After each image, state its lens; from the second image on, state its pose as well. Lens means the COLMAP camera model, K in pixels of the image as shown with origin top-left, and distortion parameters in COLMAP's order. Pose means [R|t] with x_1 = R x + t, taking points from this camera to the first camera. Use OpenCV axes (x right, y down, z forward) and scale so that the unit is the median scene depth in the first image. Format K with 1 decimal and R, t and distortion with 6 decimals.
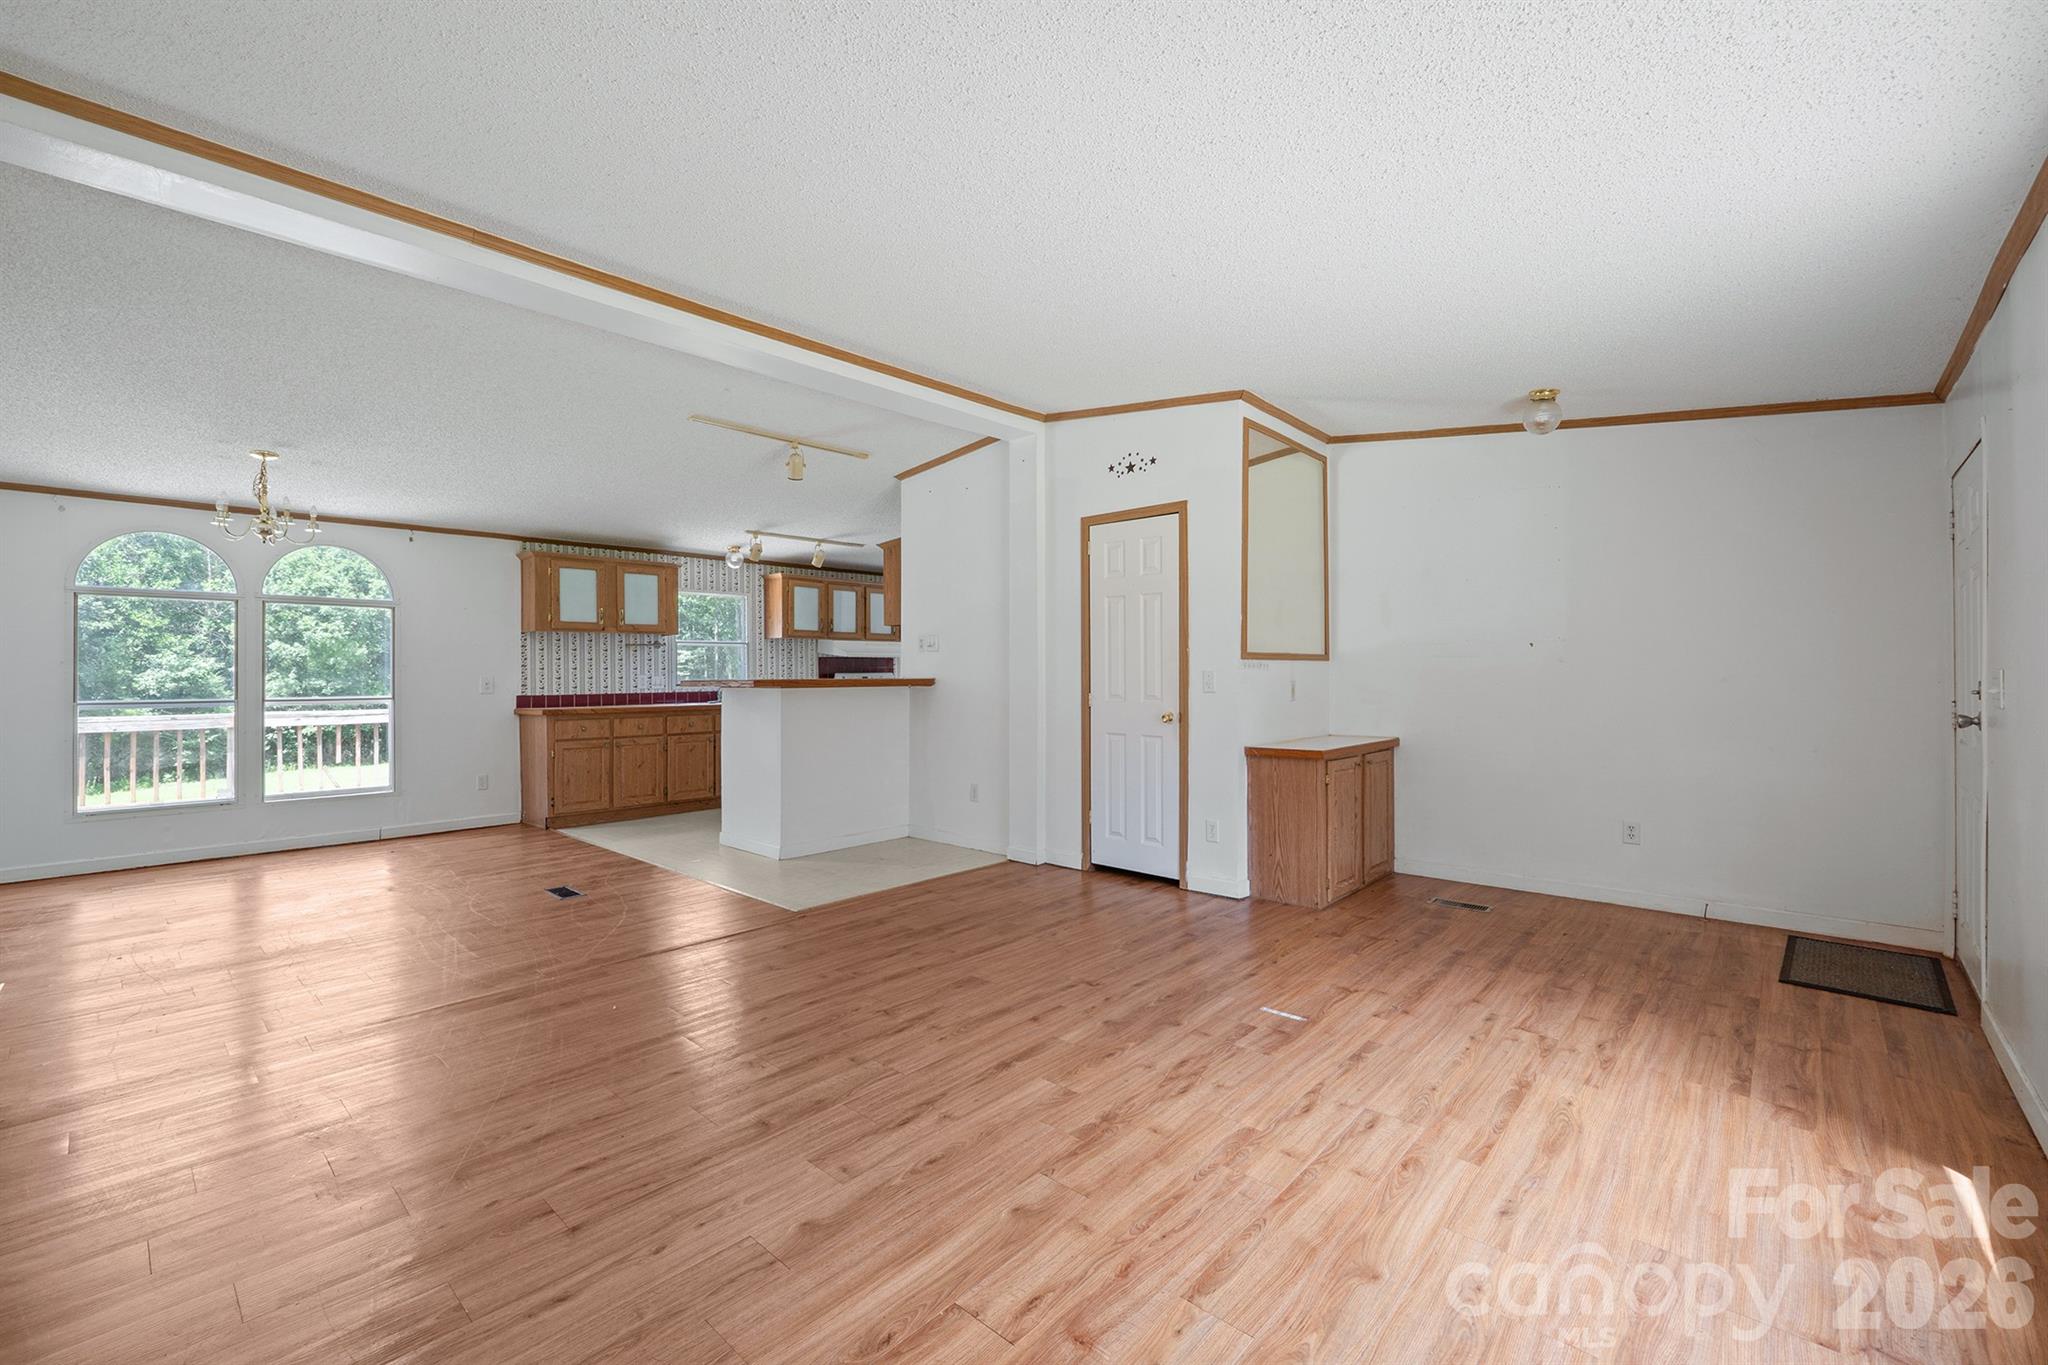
lens RADIAL K [[858.3, 0, 1031.4], [0, 858.3, 667.1], [0, 0, 1]] dist [-0.007526, -0.000061]
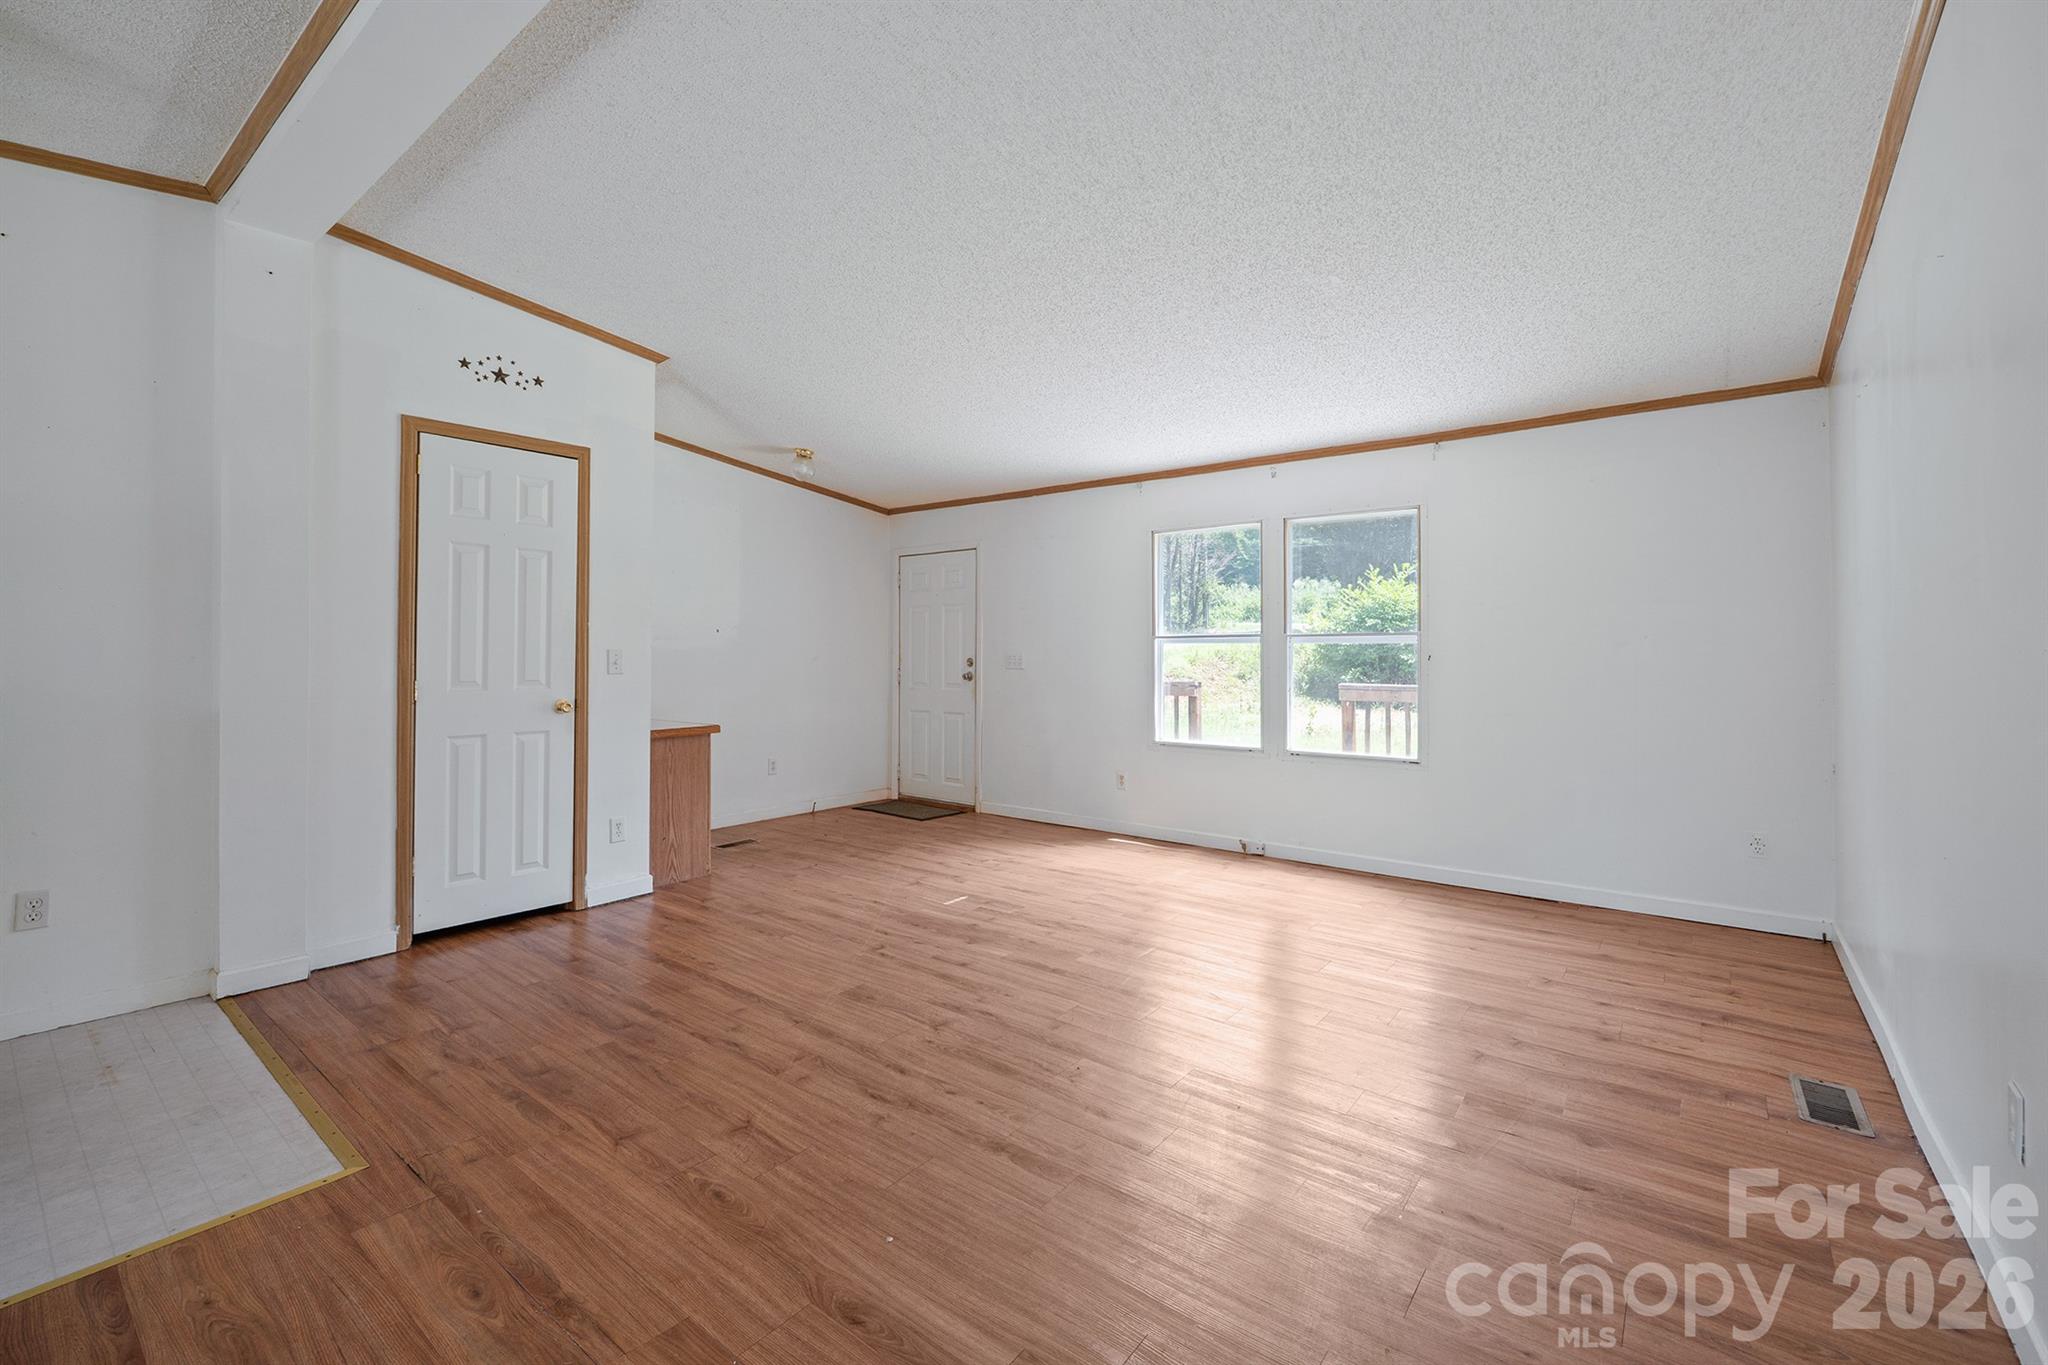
lens RADIAL K [[866.1, 0, 1022.7], [0, 866.1, 659.4], [0, 0, 1]] dist [-0.008243, -0.000119]
pose [[-0.072433, -0.002871, 0.997369, -0.731695], [-0.006564, 0.999976, 0.002401, 0.009564], [-0.997352, -0.006373, -0.072450, 0.662071]]
